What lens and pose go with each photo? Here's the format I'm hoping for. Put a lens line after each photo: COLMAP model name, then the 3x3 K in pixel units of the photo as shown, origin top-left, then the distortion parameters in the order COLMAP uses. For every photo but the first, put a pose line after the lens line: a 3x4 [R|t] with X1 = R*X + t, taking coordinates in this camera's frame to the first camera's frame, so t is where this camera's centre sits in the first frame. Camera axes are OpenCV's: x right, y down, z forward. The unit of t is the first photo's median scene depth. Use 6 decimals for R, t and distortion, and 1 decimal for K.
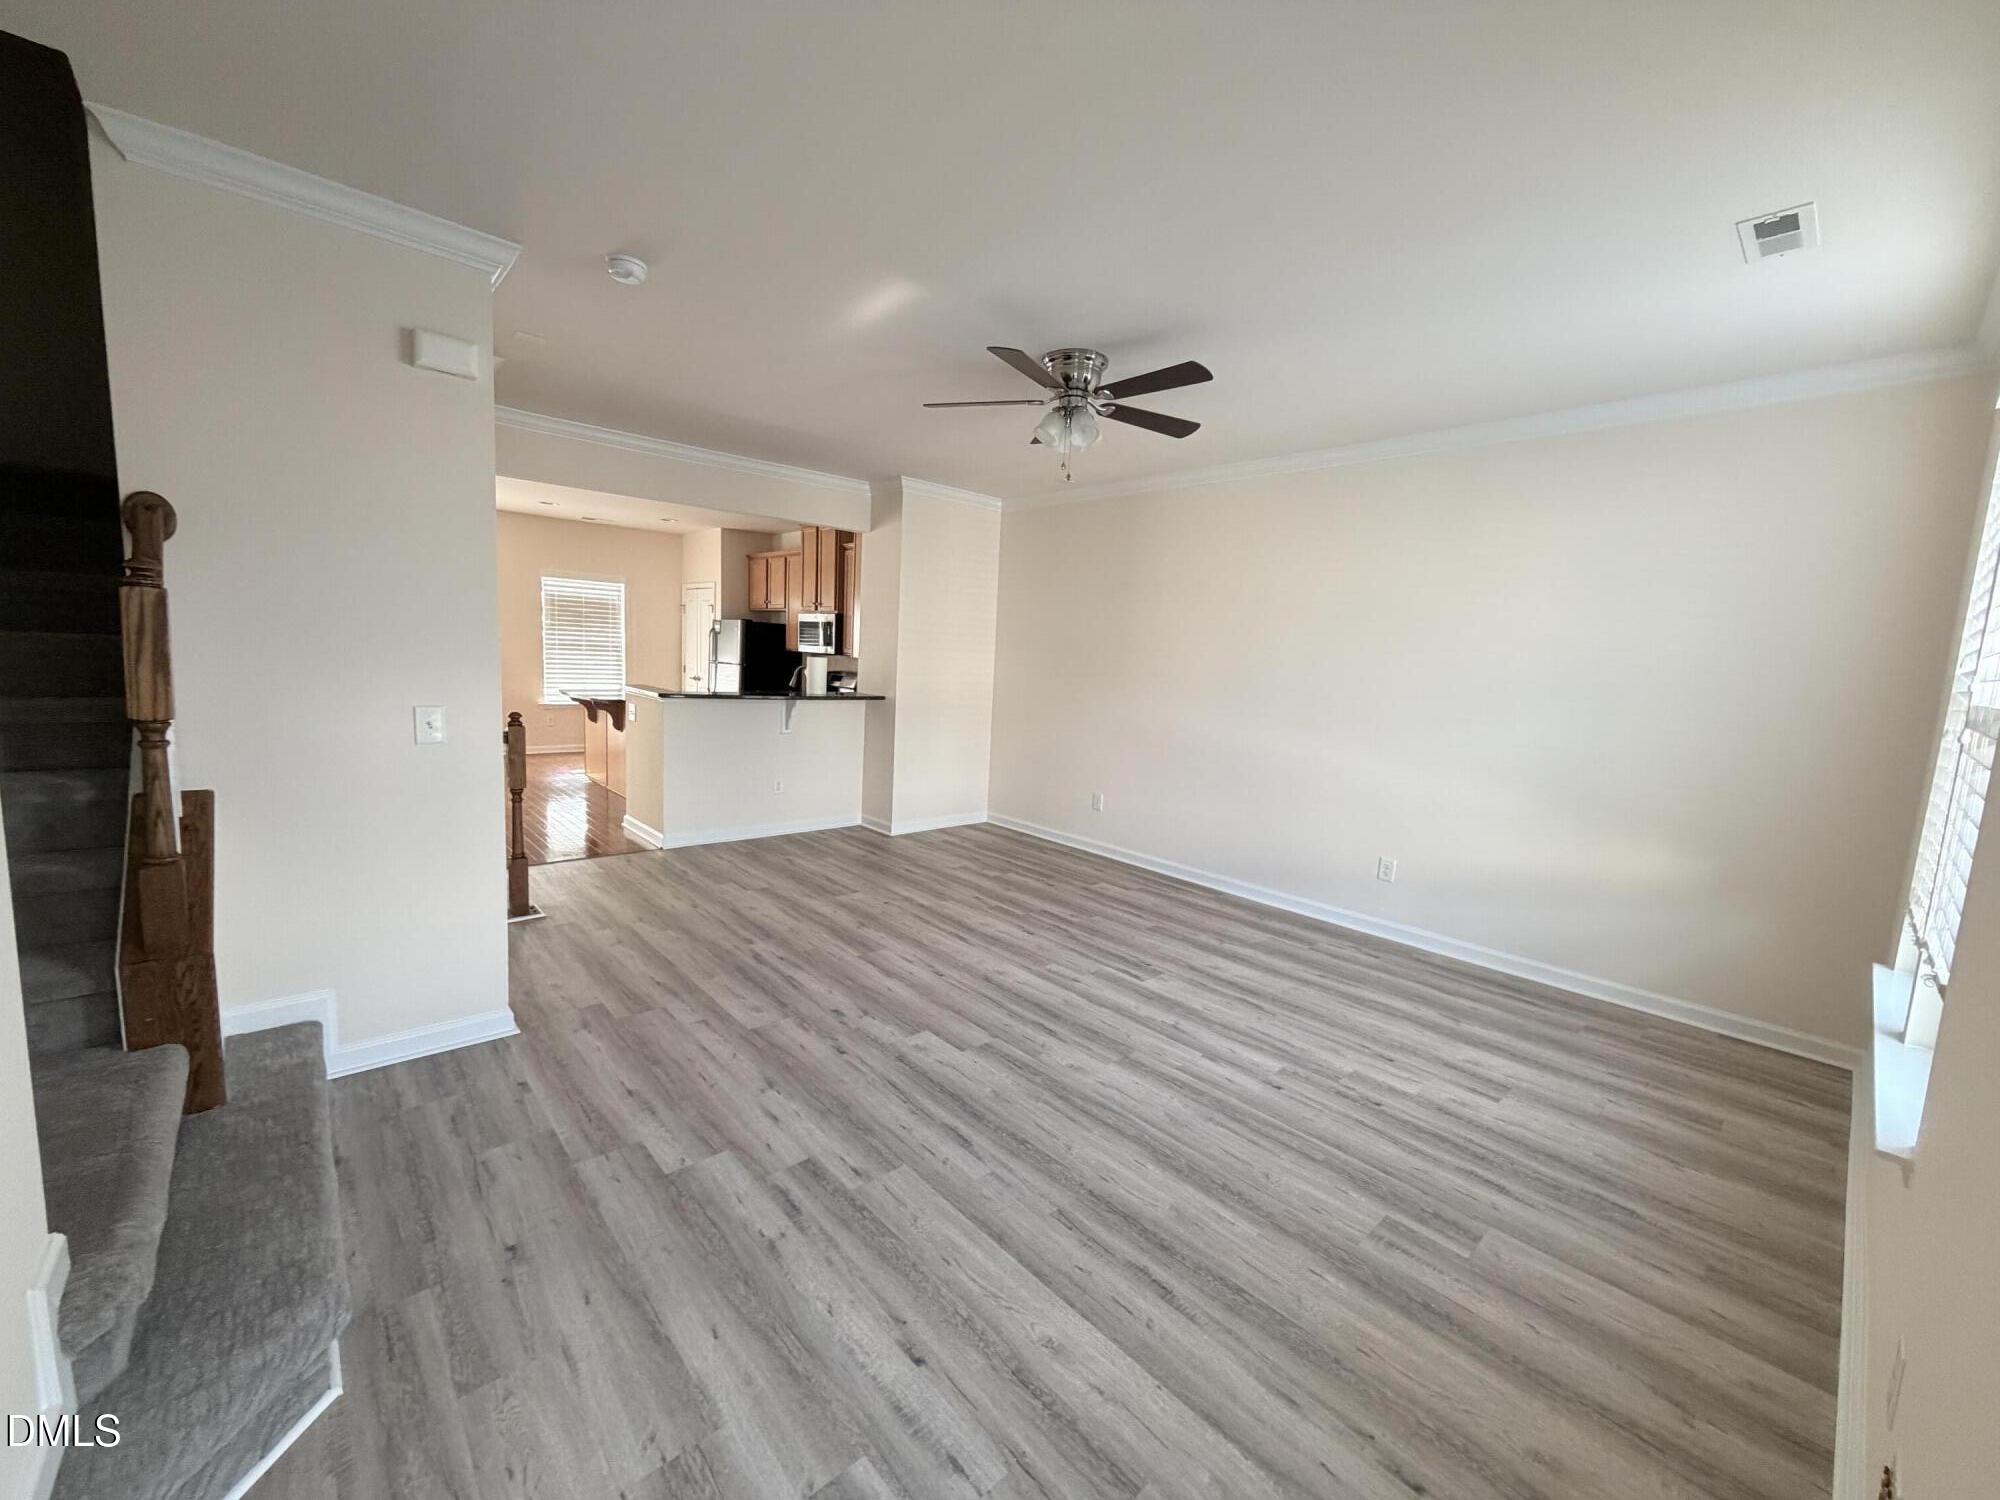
lens RADIAL K [[798.4, 0, 1006.6], [0, 798.4, 753.9], [0, 0, 1]] dist [-0.000904, 0.000716]
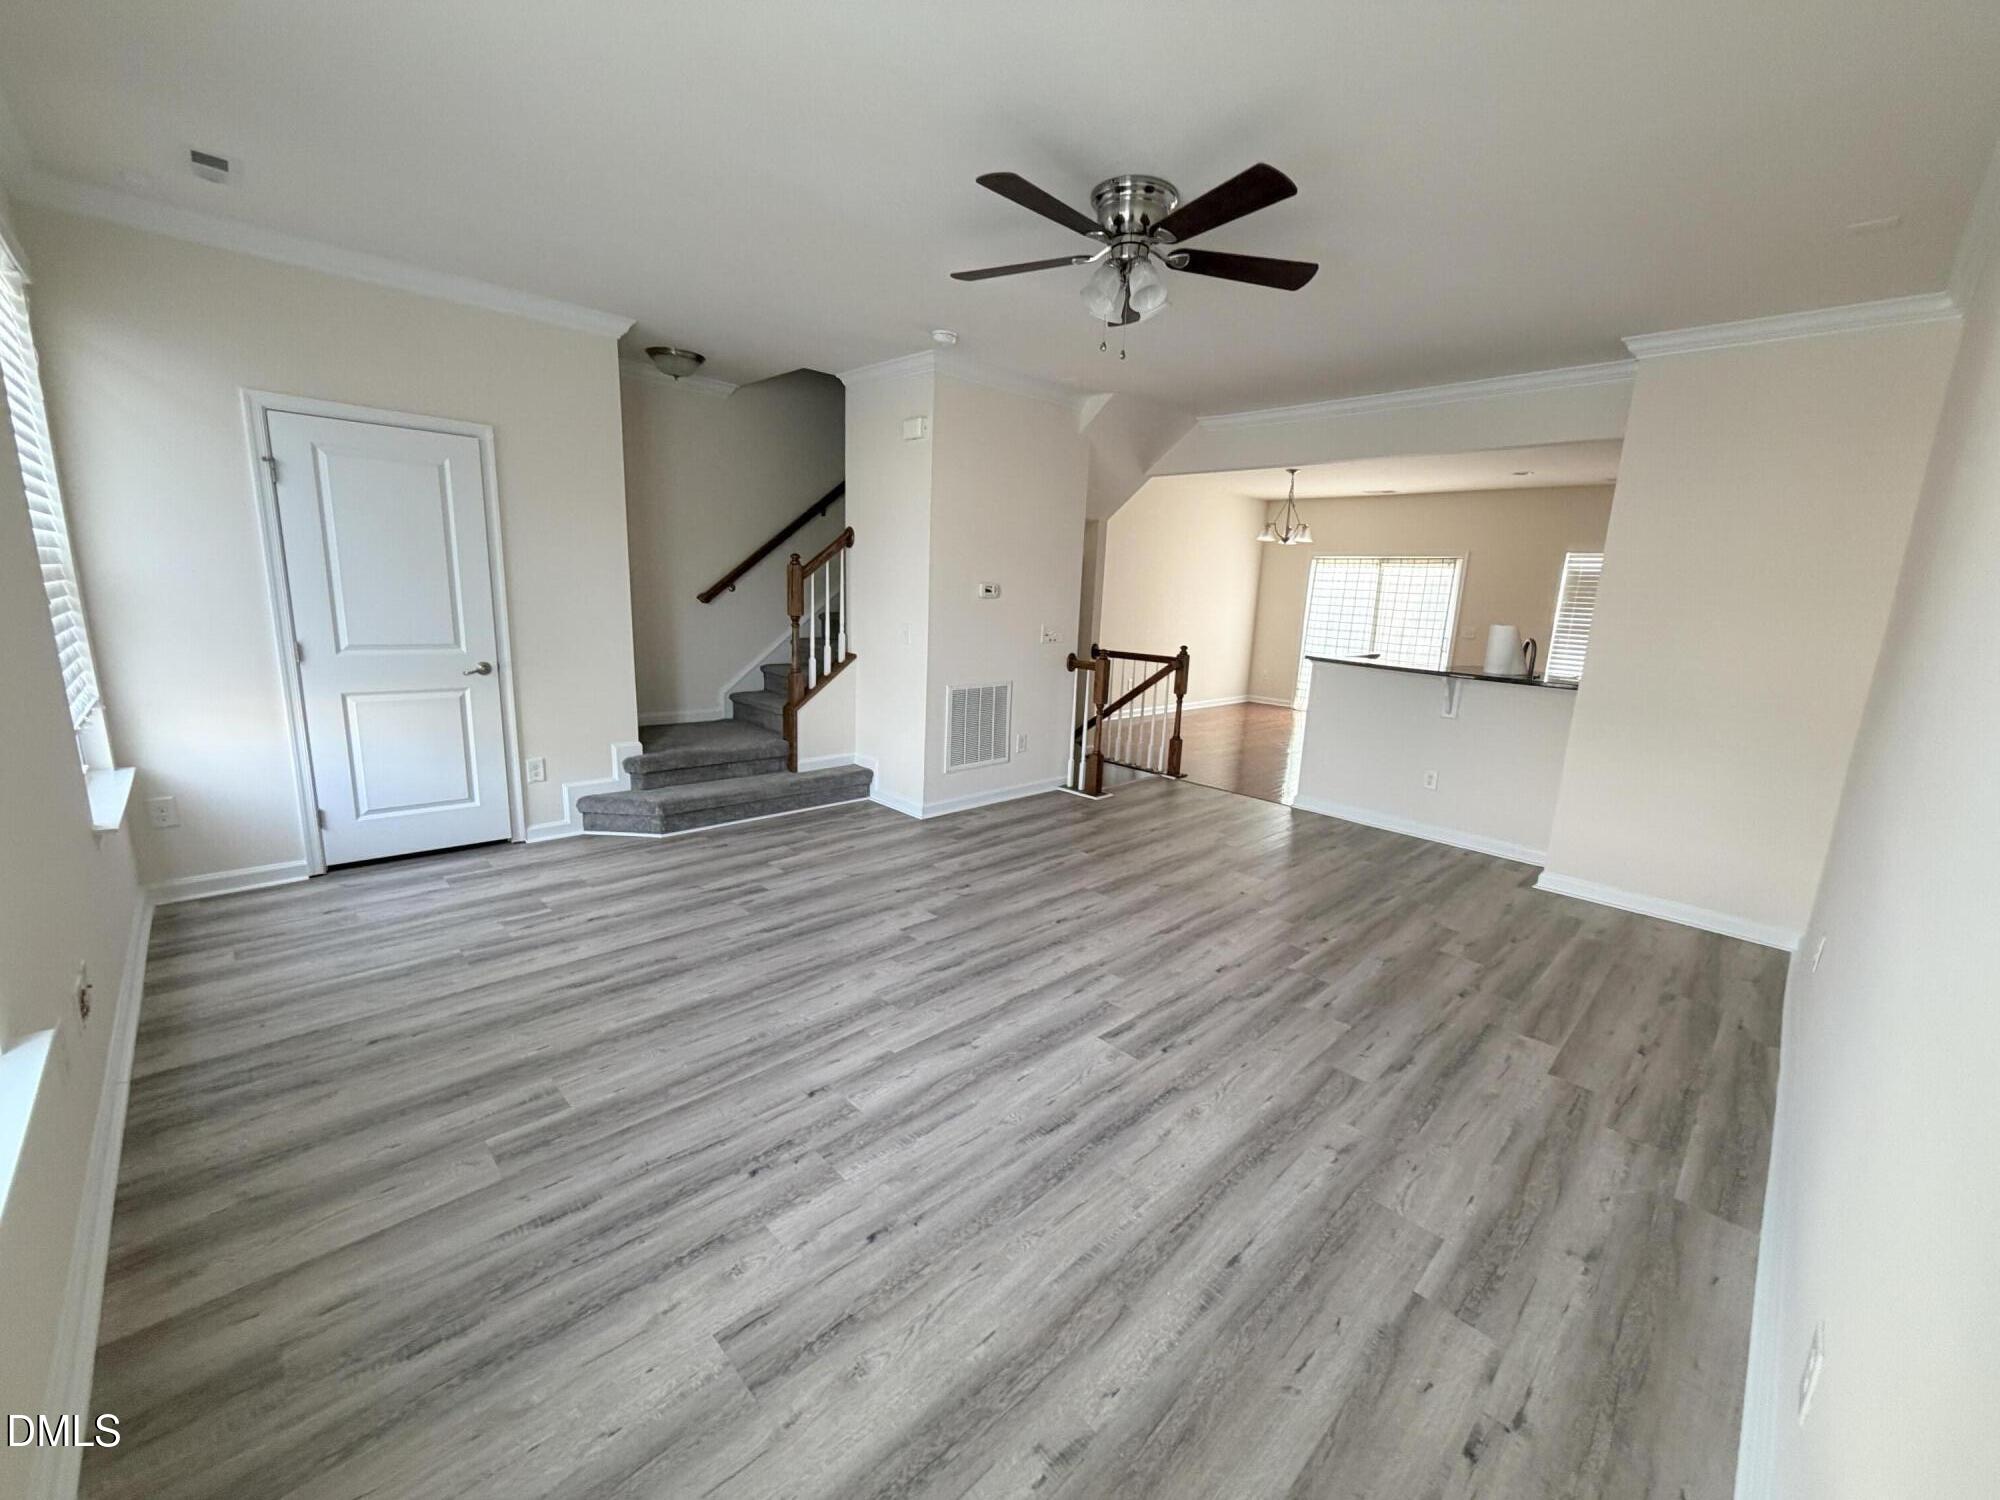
lens RADIAL K [[798.4, 0, 1001.8], [0, 798.4, 753.4], [0, 0, 1]] dist [-0.000904, 0.000716]
pose [[0.033656, 0.157981, -0.986868, 0.884982], [-0.169753, 0.973984, 0.150129, -0.060990], [0.984912, 0.162471, 0.059598, 0.877461]]
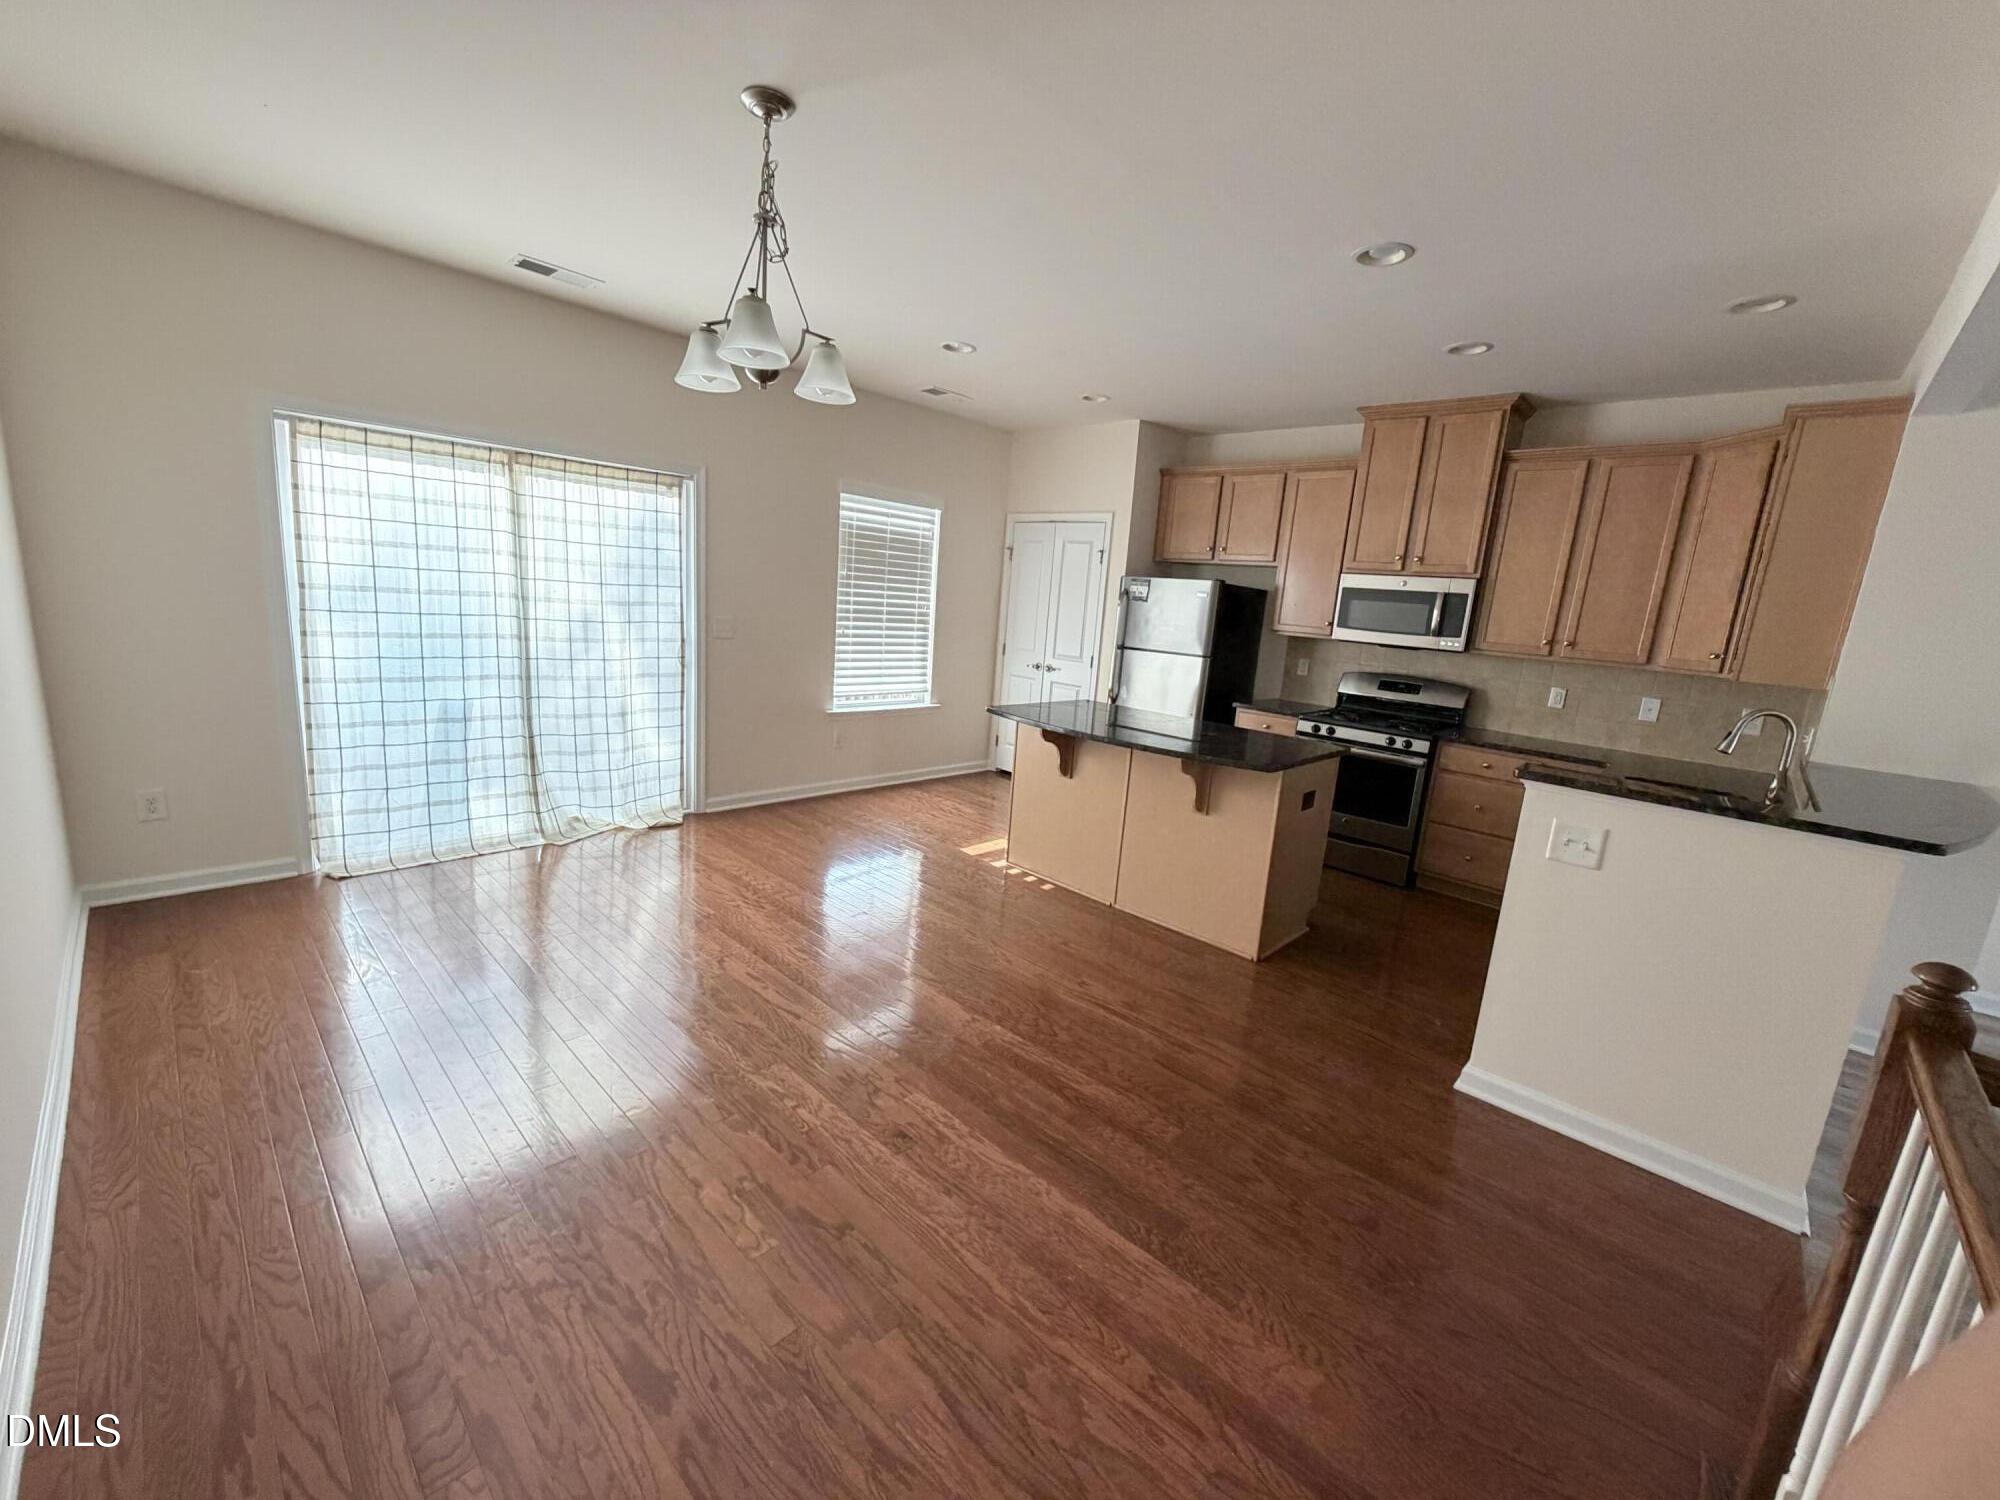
lens RADIAL K [[798.4, 0, 1003.6], [0, 798.4, 751.3], [0, 0, 1]] dist [-0.000904, 0.000716]
pose [[0.997277, 0.012846, 0.072614, -1.304893], [-0.017683, 0.997639, 0.066364, -0.197884], [-0.071590, -0.067467, 0.995150, 1.051193]]
